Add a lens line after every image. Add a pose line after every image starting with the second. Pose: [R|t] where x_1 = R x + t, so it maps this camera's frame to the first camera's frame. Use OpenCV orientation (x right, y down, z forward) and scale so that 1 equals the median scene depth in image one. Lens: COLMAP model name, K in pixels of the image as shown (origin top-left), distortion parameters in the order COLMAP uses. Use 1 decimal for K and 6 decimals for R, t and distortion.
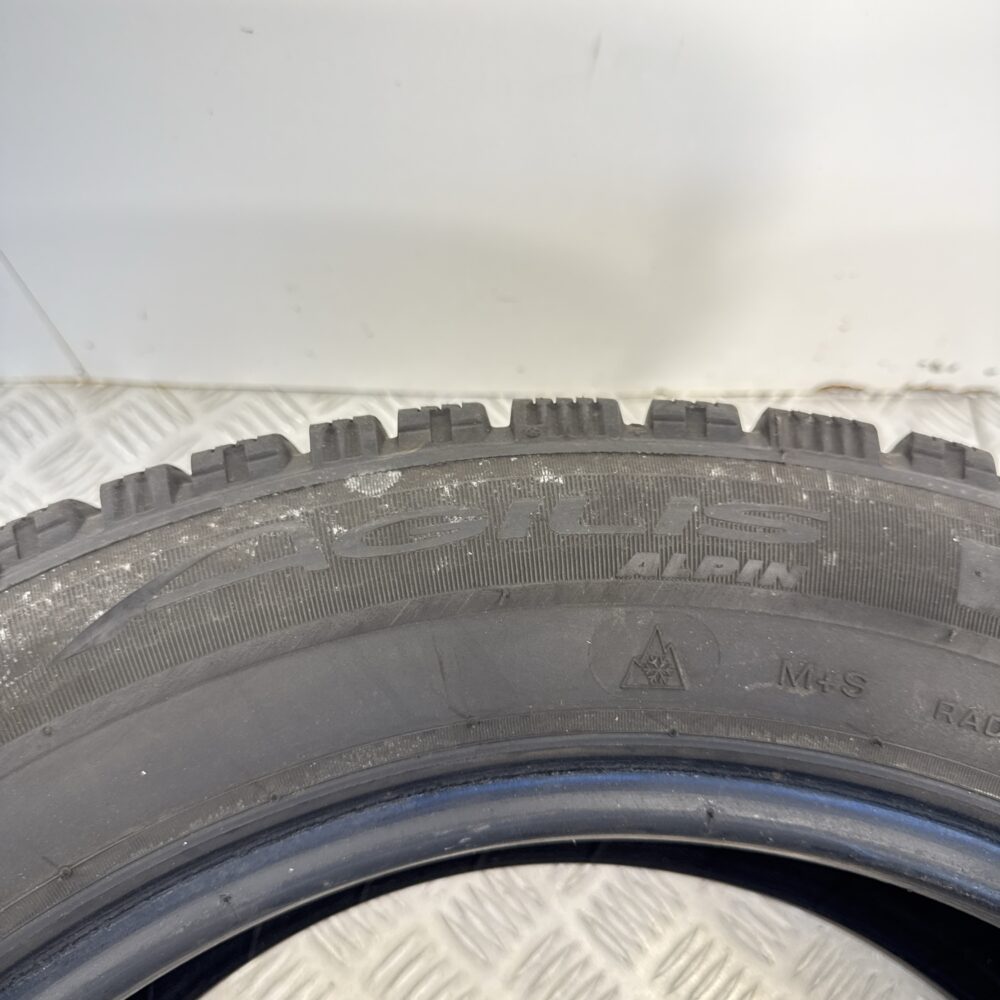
lens RADIAL K [[959.9, 0, 494.5], [0, 959.9, 498.3], [0, 0, 1]] dist [0.155145, -0.394346]
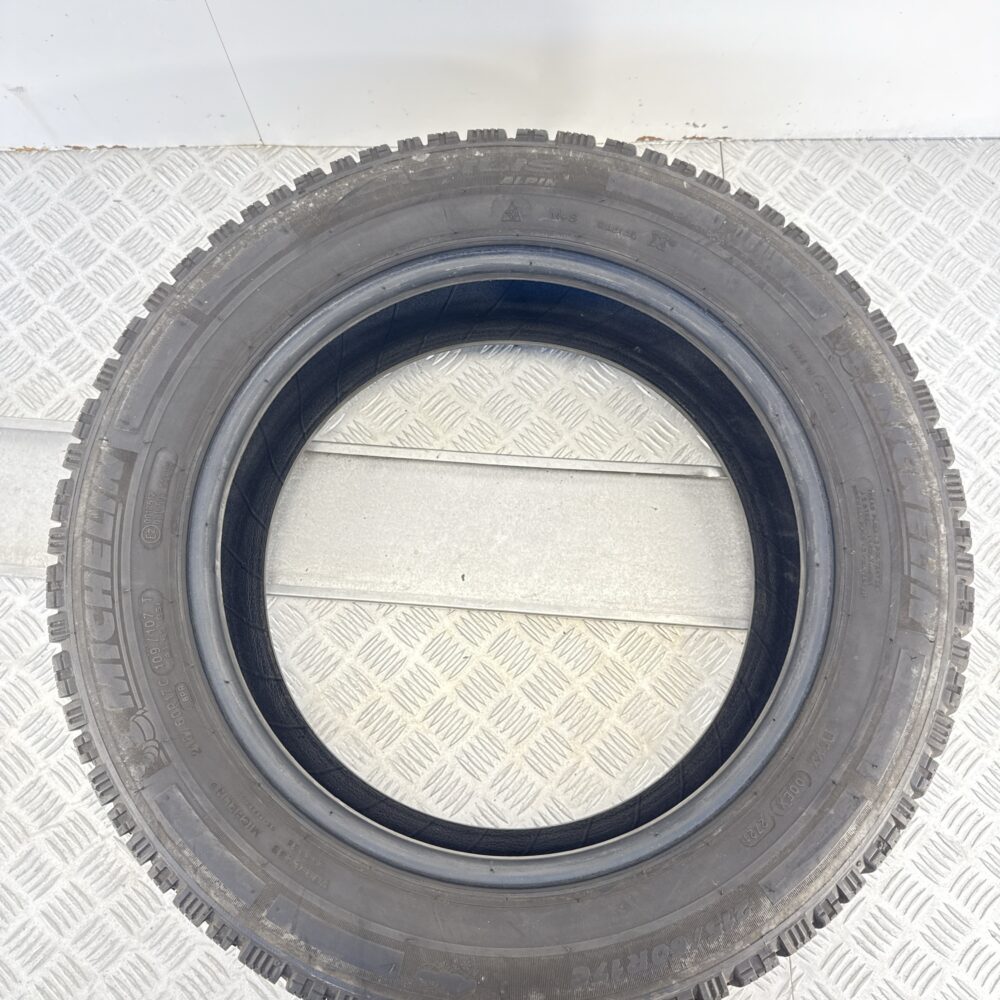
lens RADIAL K [[959.9, 0, 494.5], [0, 959.9, 498.3], [0, 0, 1]] dist [0.155145, -0.394346]
pose [[0.999648, -0.022438, -0.014153, 0.128522], [0.024657, 0.982687, 0.183623, 0.493797], [0.009788, -0.183908, 0.982895, -2.265167]]
